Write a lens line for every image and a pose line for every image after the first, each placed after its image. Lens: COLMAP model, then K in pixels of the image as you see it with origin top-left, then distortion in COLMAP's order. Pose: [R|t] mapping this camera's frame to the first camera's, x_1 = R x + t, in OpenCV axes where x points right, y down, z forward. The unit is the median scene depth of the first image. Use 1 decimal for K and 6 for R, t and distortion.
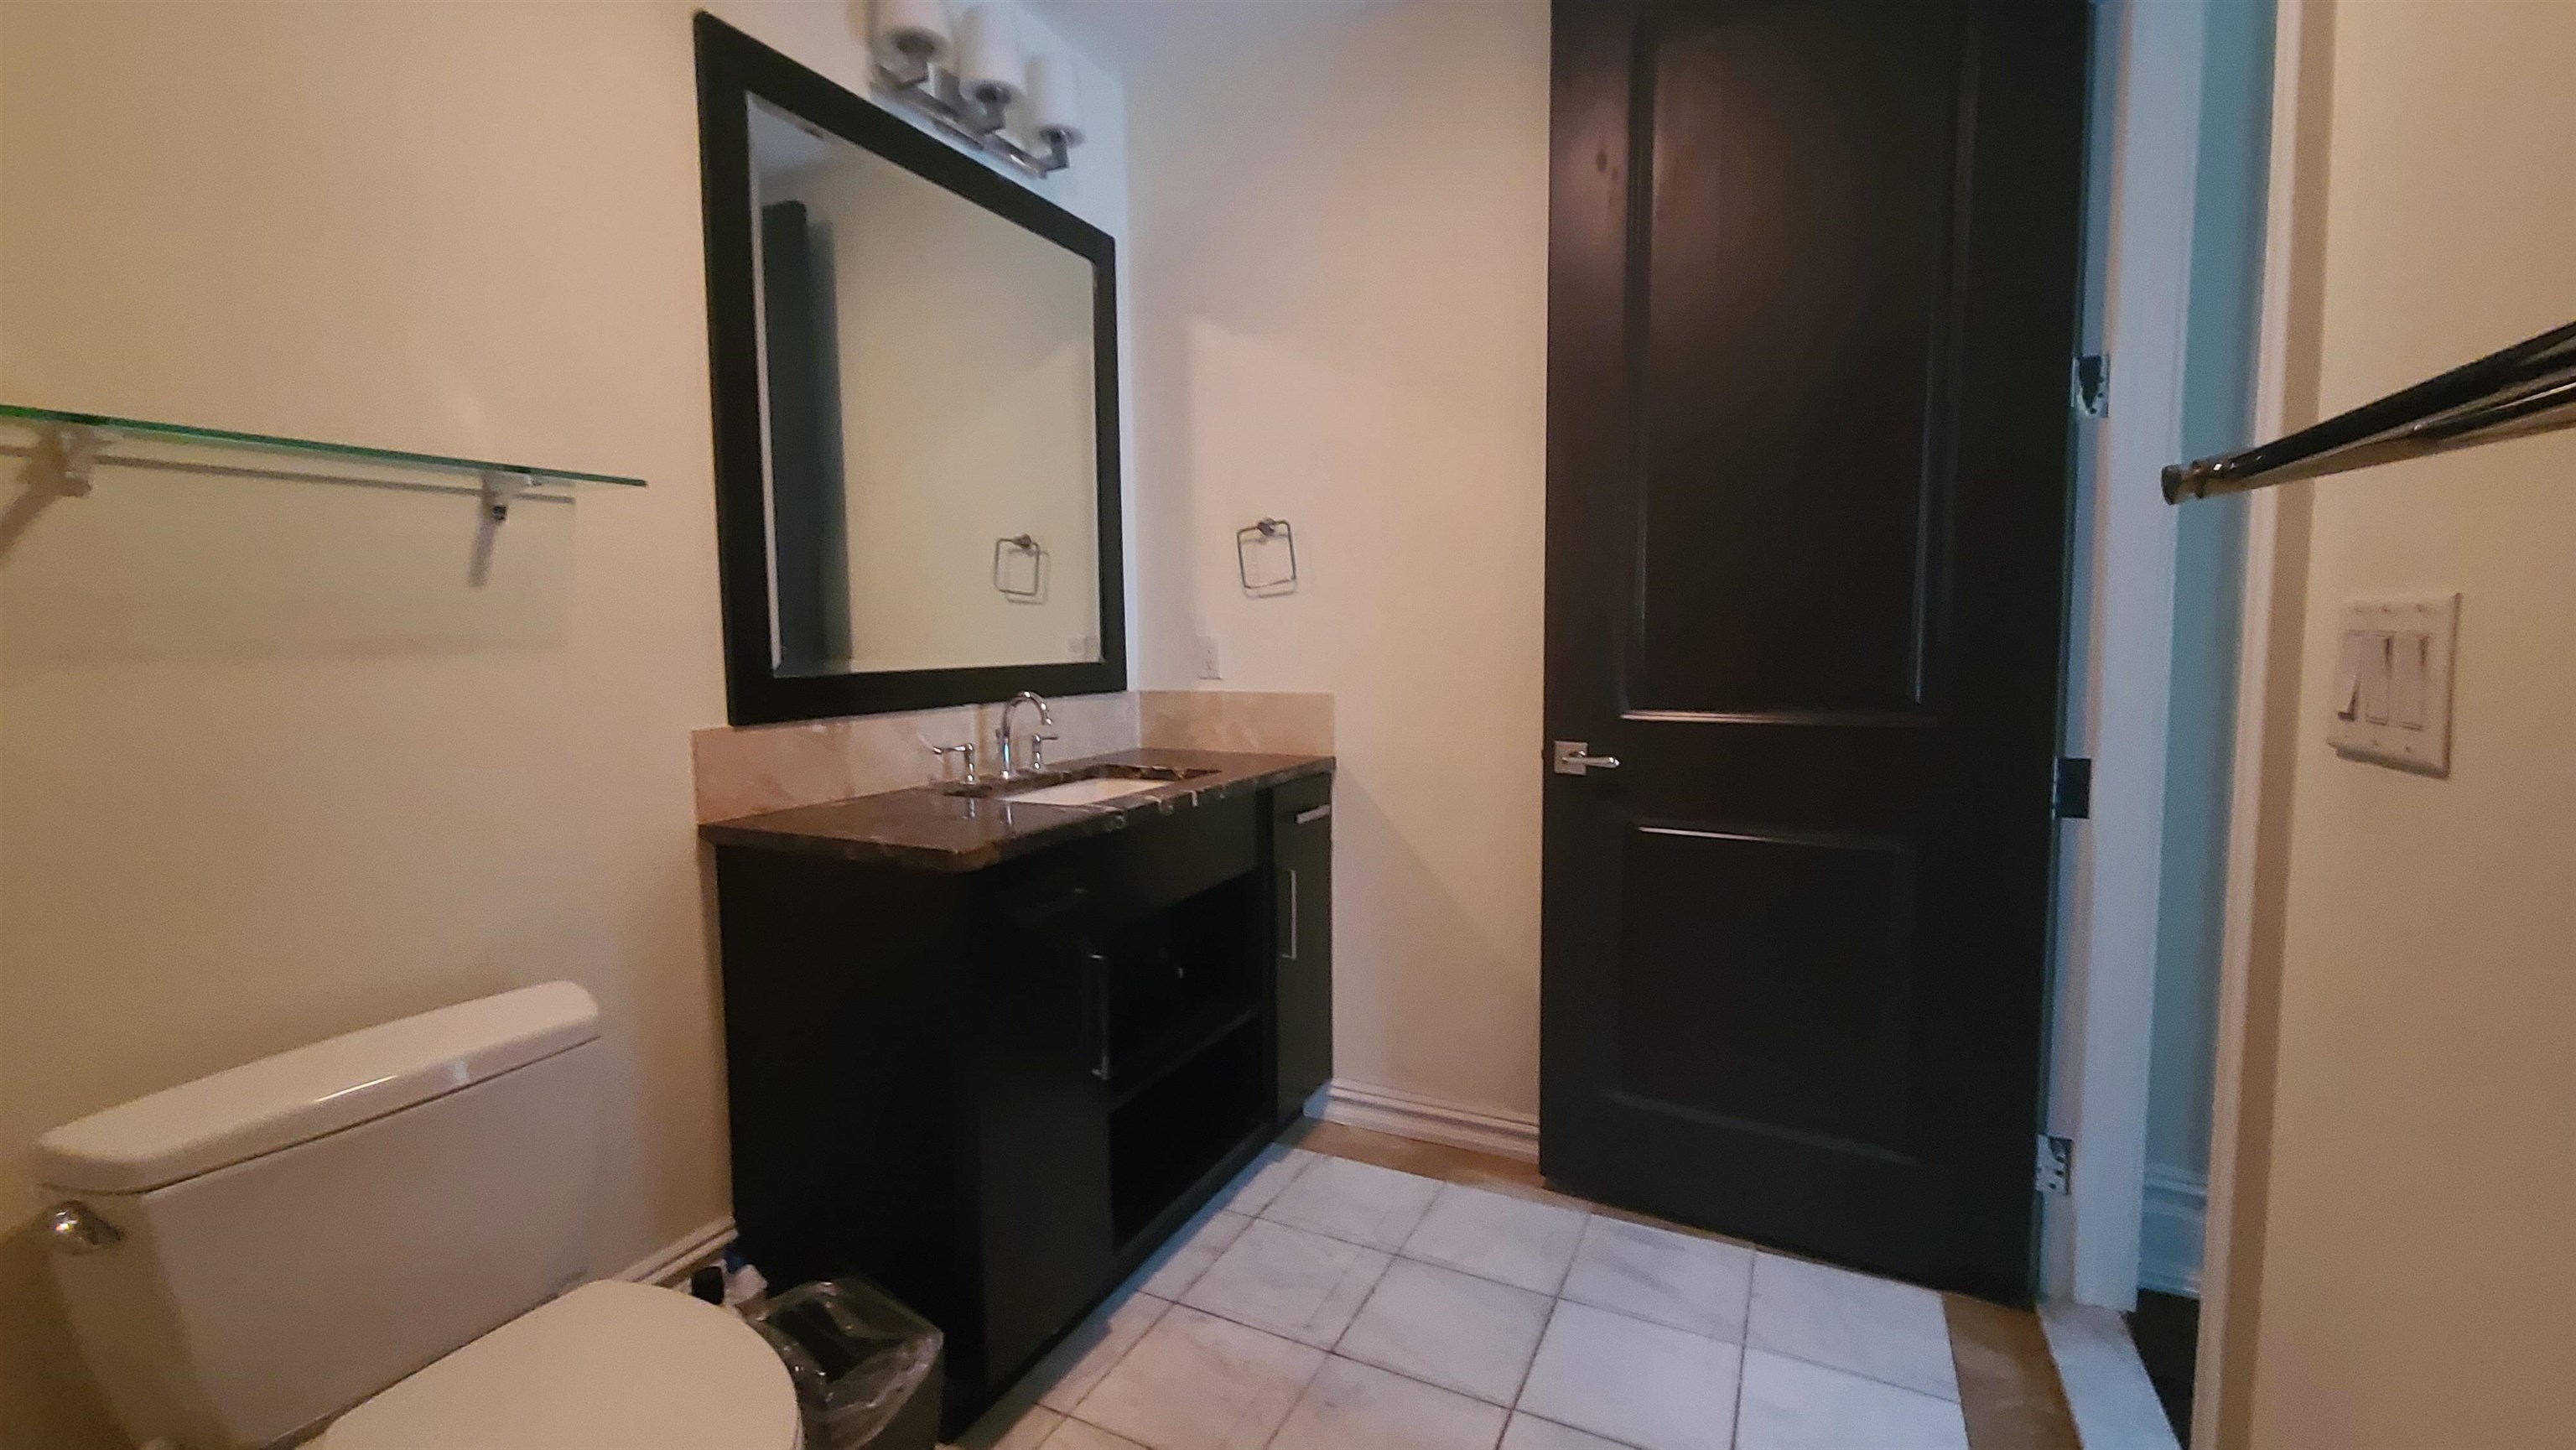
lens RADIAL K [[1048.2, 0, 1283.1], [0, 1048.2, 714.1], [0, 0, 1]] dist [-0.004386, -0.000850]
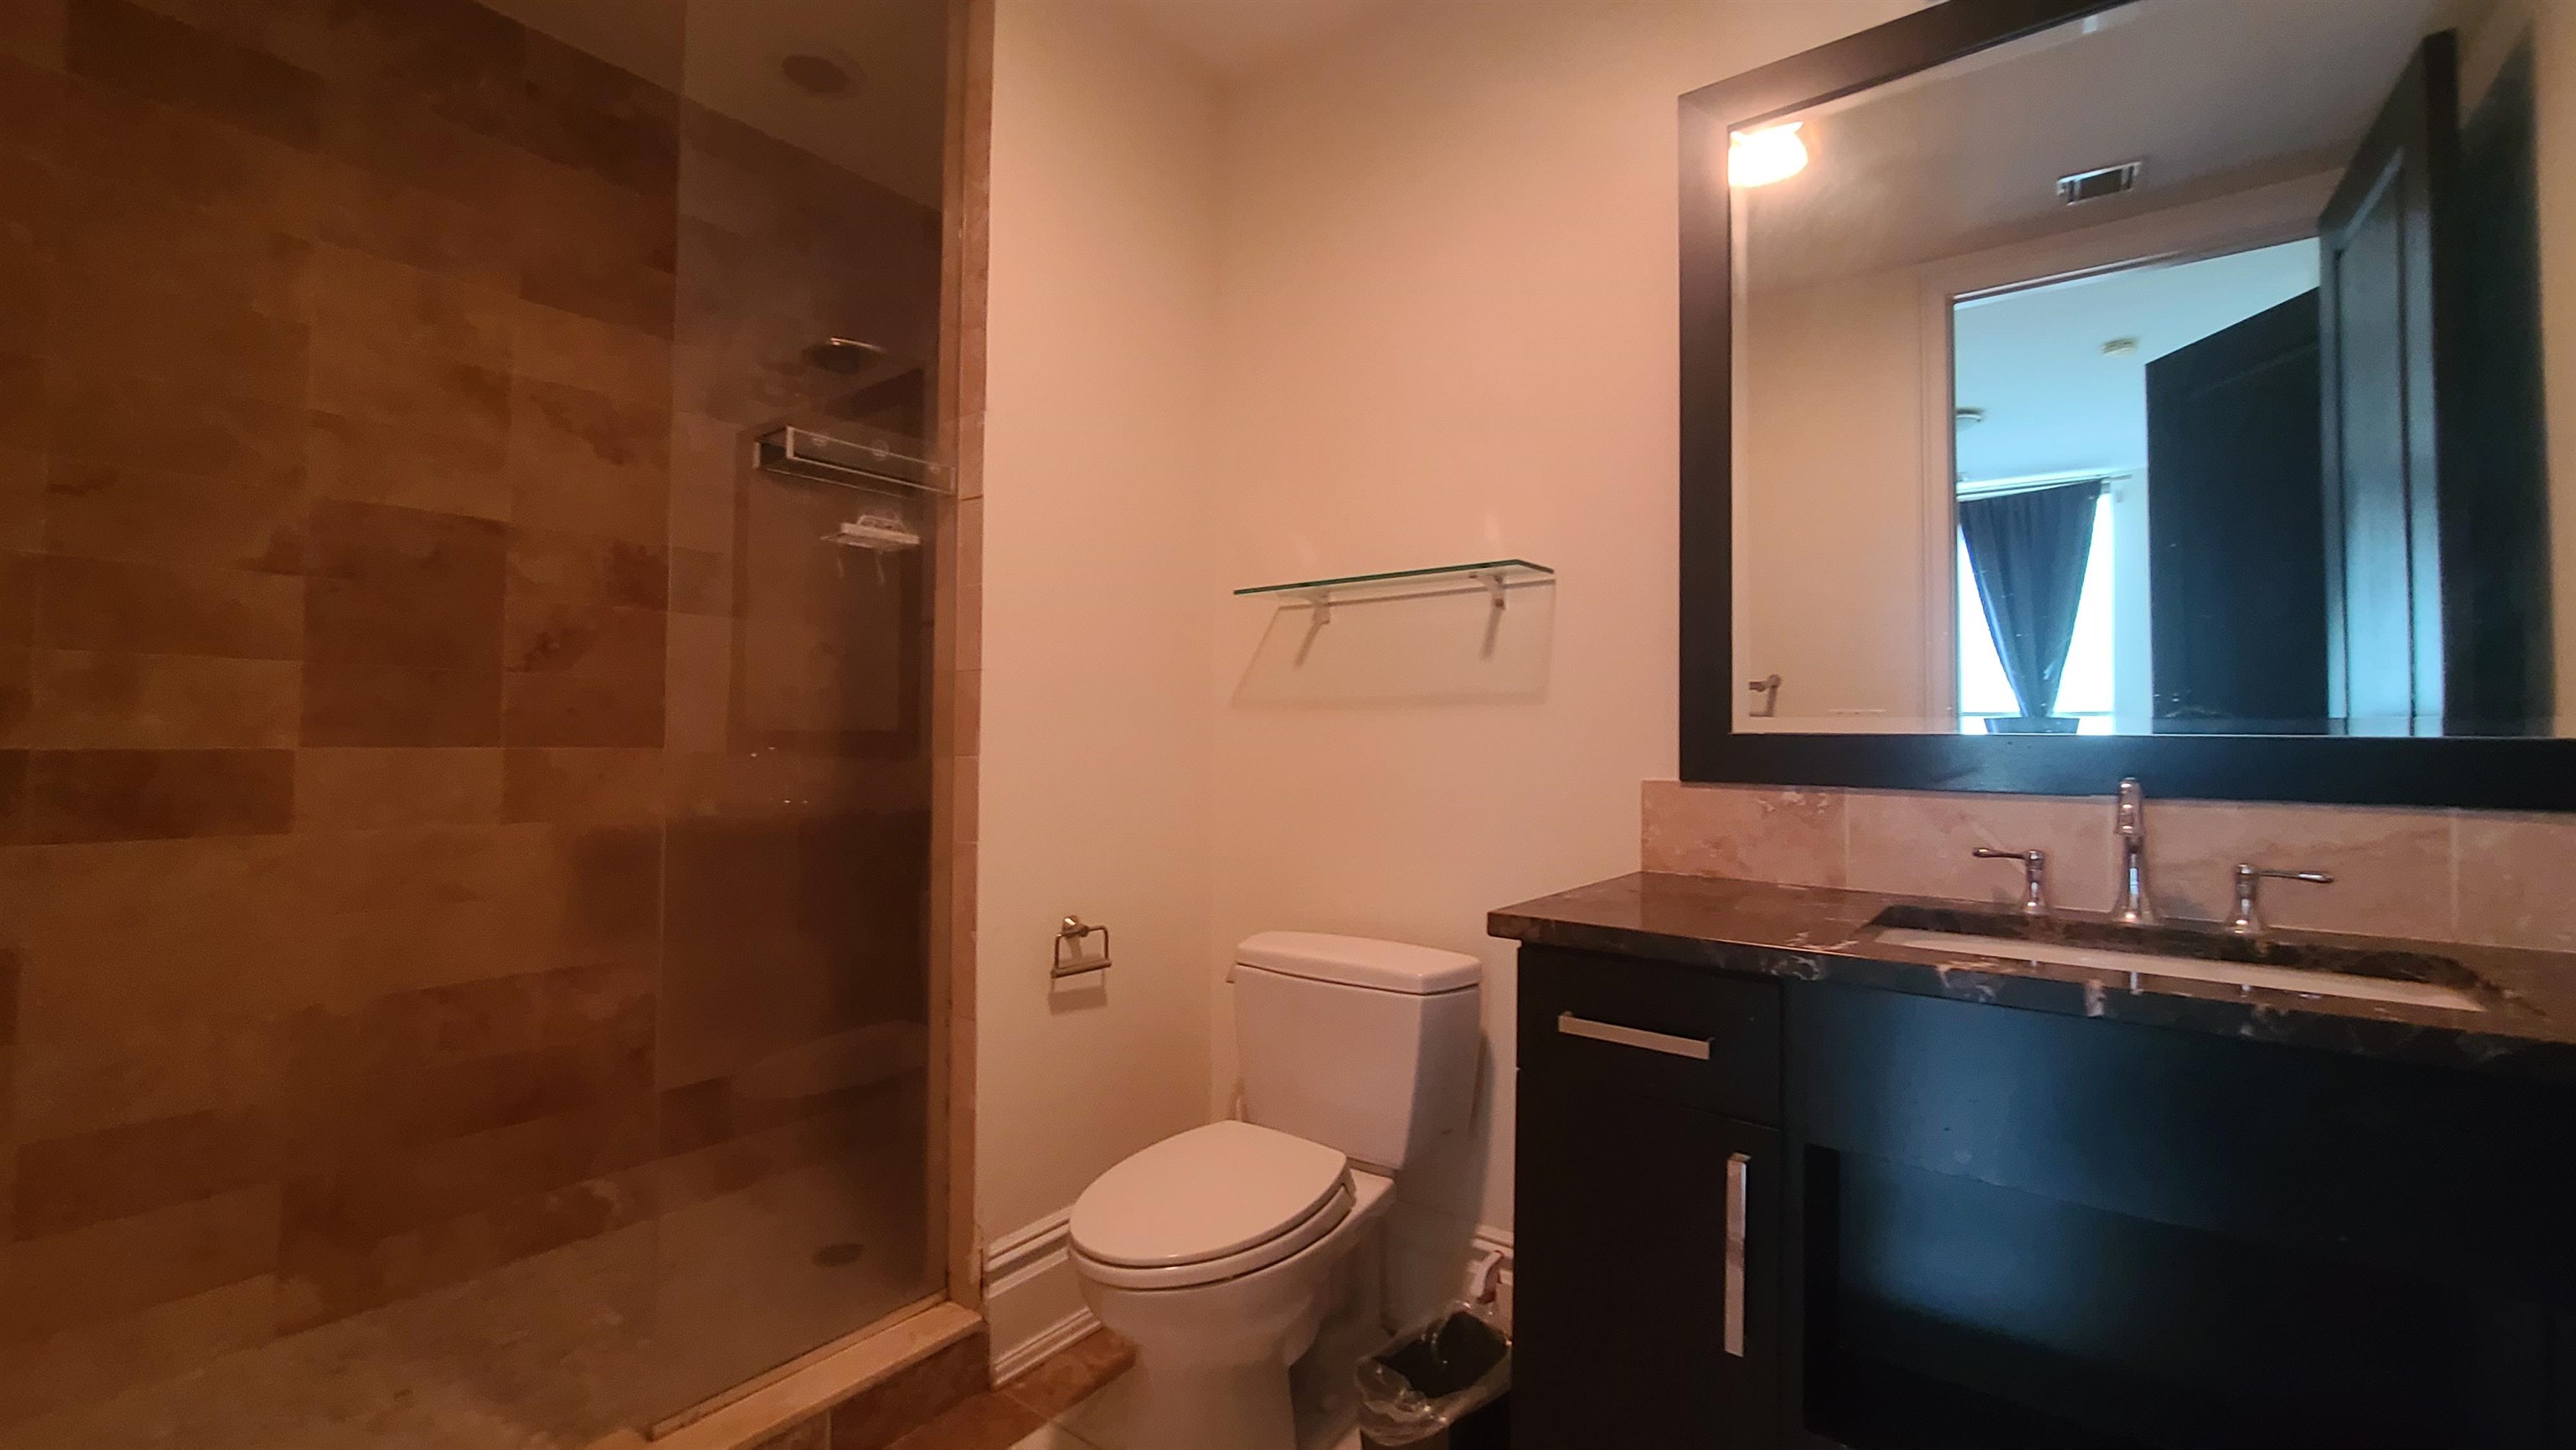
lens RADIAL K [[1048.2, 0, 1270.4], [0, 1048.2, 716.8], [0, 0, 1]] dist [-0.004386, -0.000850]
pose [[-0.173290, -0.003834, -0.984863, 0.517143], [-0.082361, 0.996546, 0.010612, -0.027746], [0.981421, 0.082953, -0.173007, 0.775025]]
